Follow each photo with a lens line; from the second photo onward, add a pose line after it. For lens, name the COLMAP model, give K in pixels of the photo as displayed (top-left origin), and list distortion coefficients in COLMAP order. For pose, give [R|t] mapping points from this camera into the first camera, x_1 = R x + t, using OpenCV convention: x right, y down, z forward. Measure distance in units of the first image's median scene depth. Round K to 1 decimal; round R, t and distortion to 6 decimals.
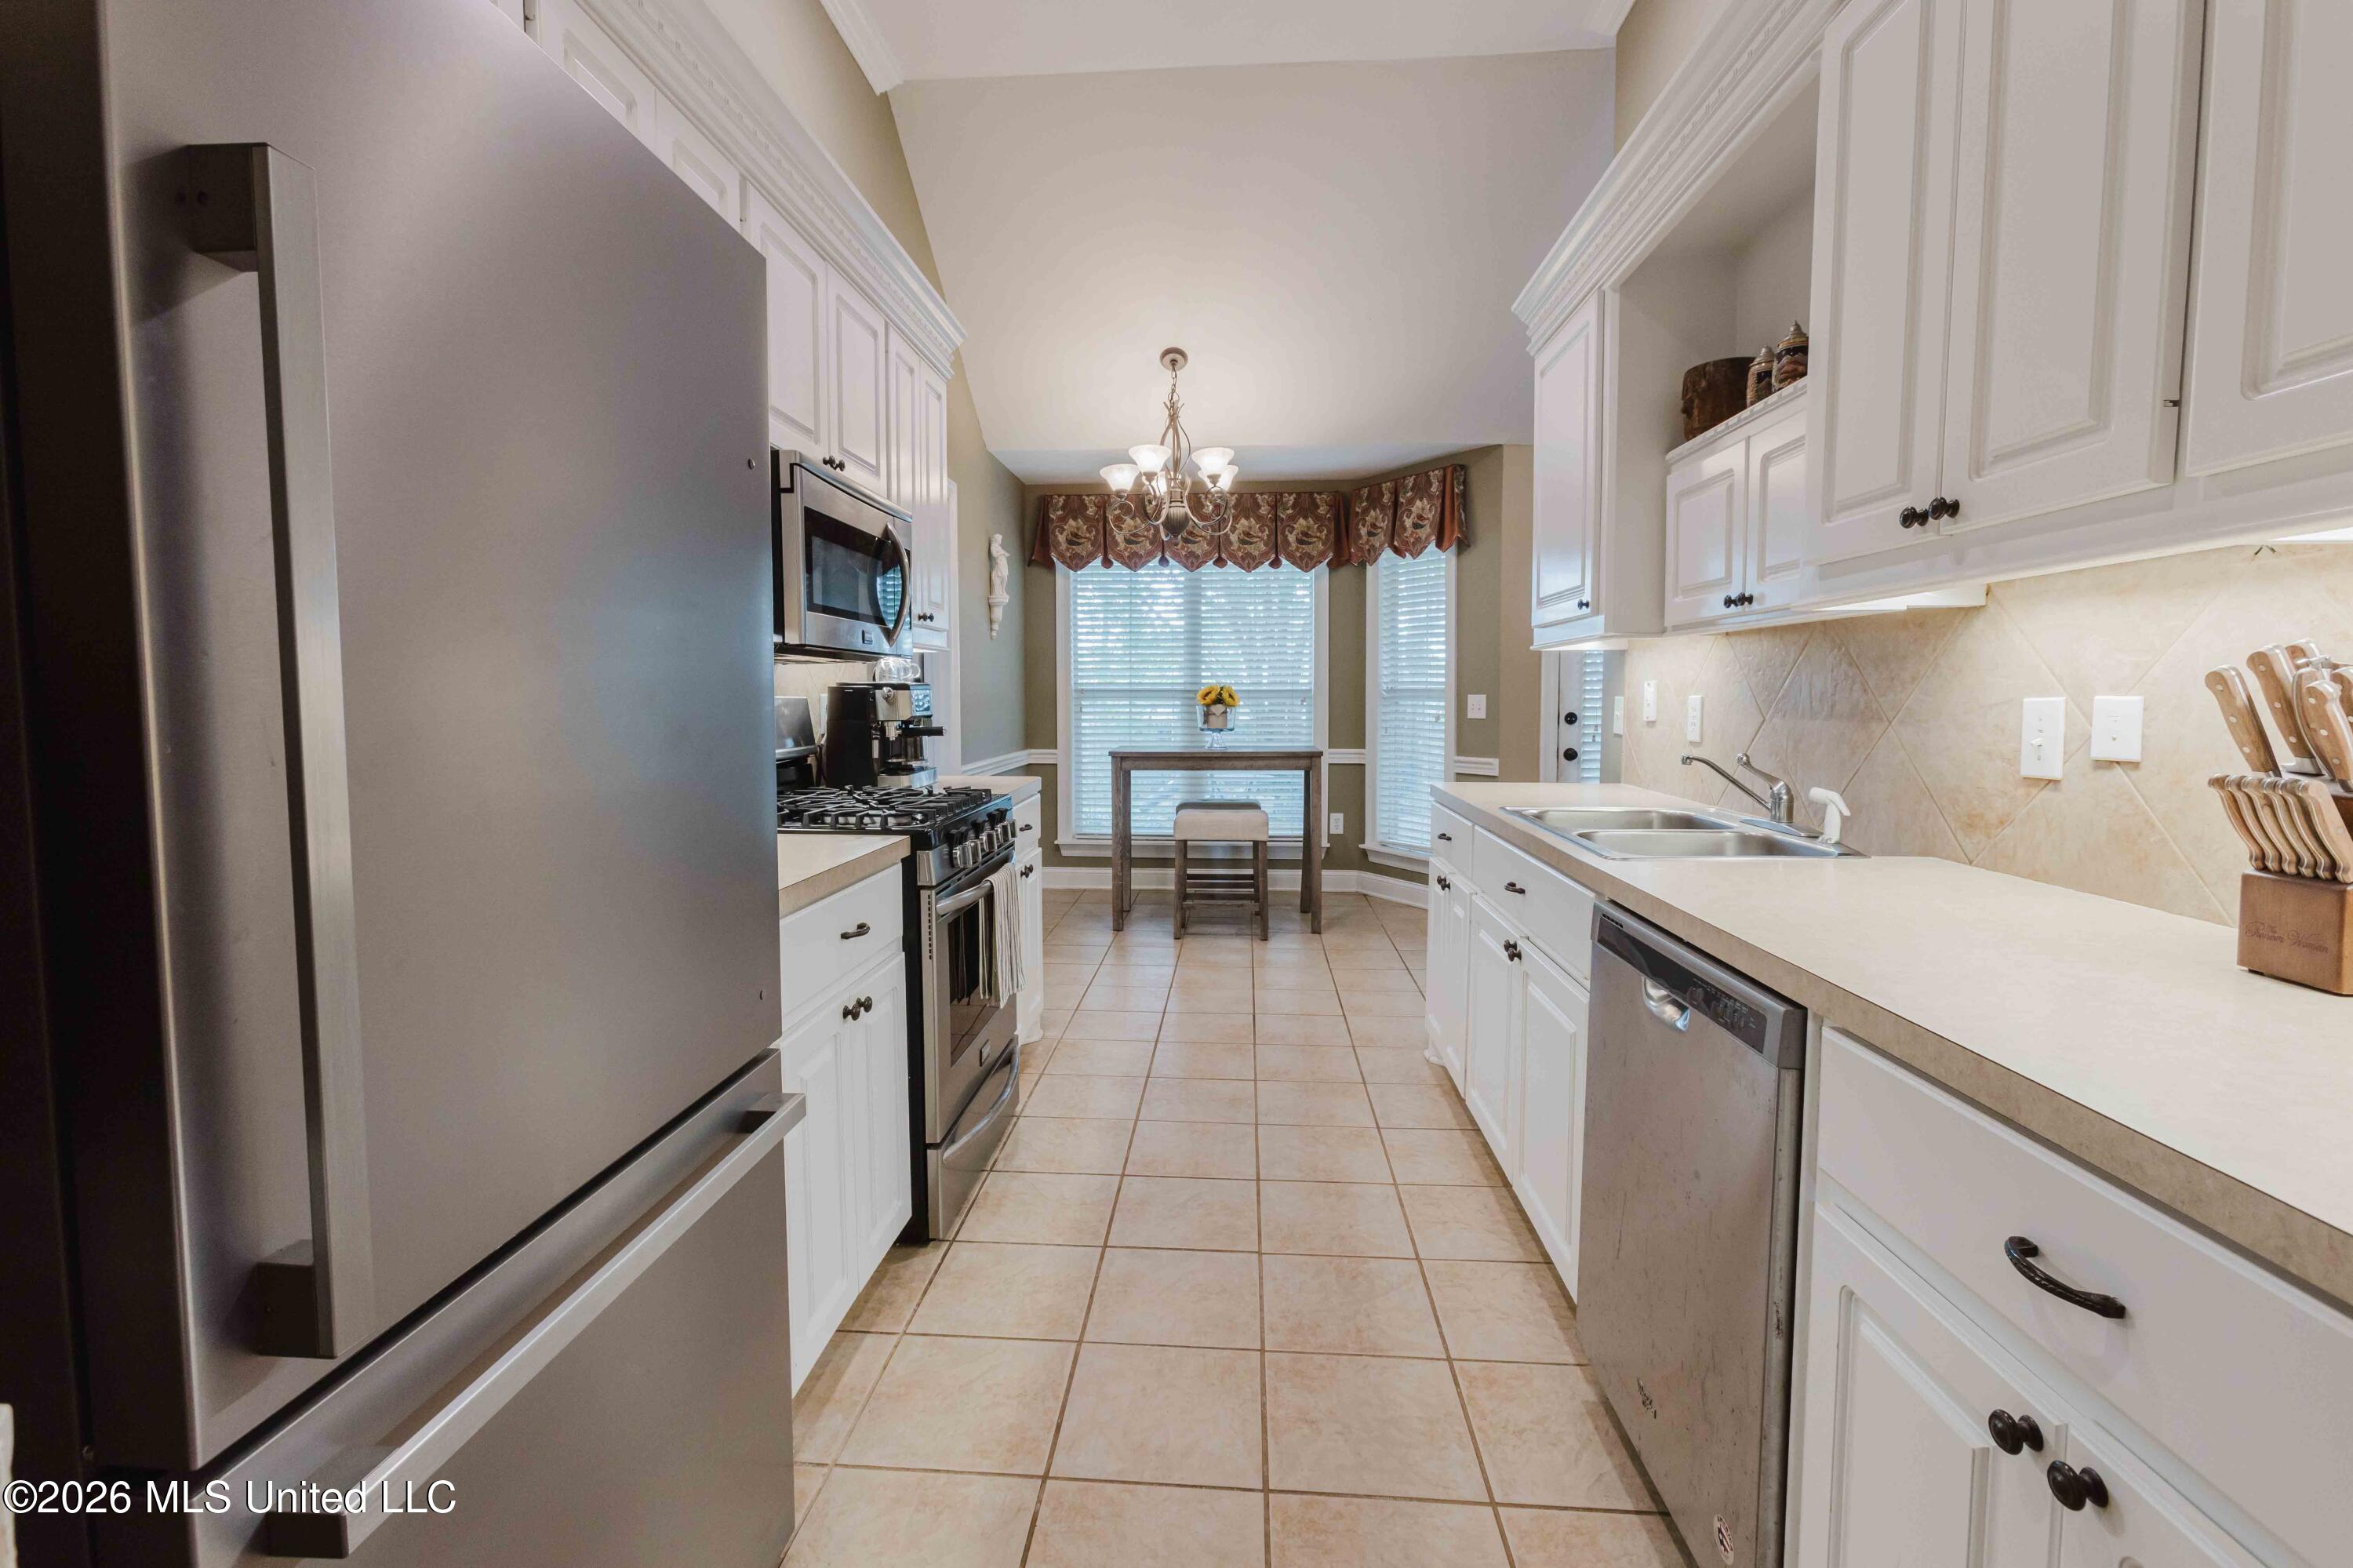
lens RADIAL K [[1062.5, 0, 1170.8], [0, 1062.5, 772.5], [0, 0, 1]] dist [0.000901, 0.000165]
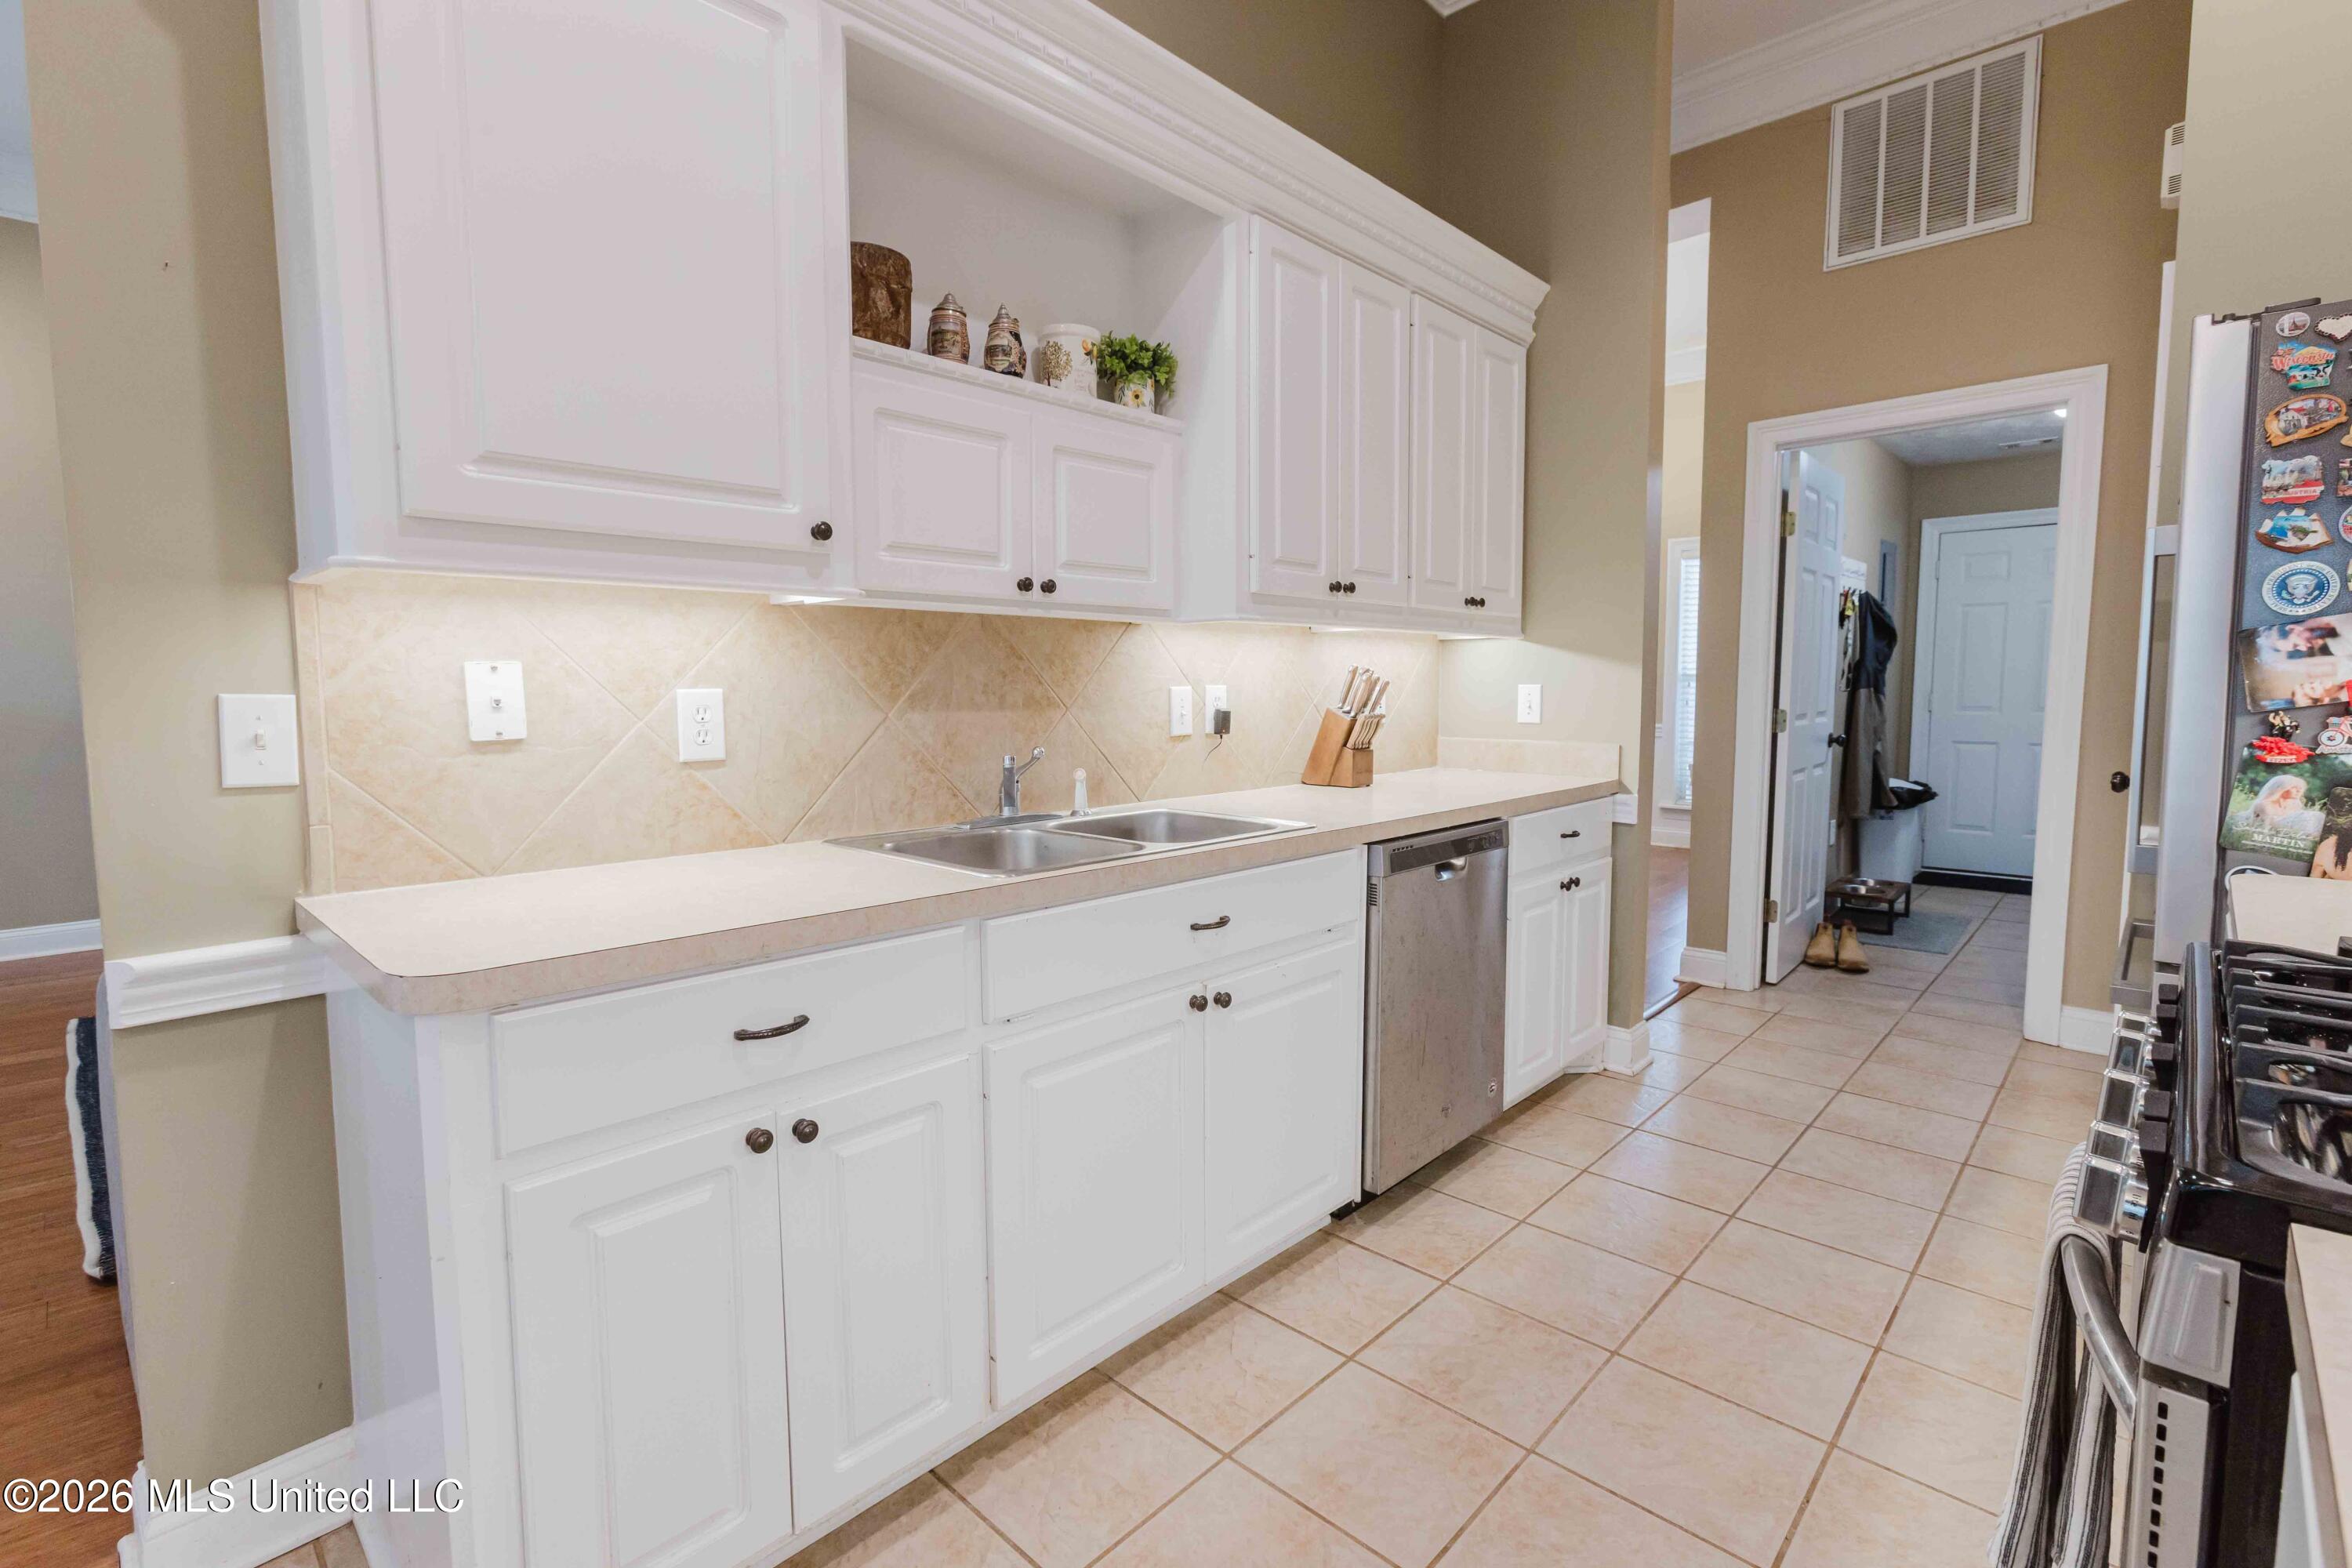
lens RADIAL K [[1062.0, 0, 1170.3], [0, 1062.0, 772.5], [0, 0, 1]] dist [0.000901, 0.000165]
pose [[-0.769999, -0.049616, 0.636114, -0.191362], [0.049806, 0.989256, 0.137450, -0.138785], [-0.636099, 0.137519, -0.759254, 1.901385]]
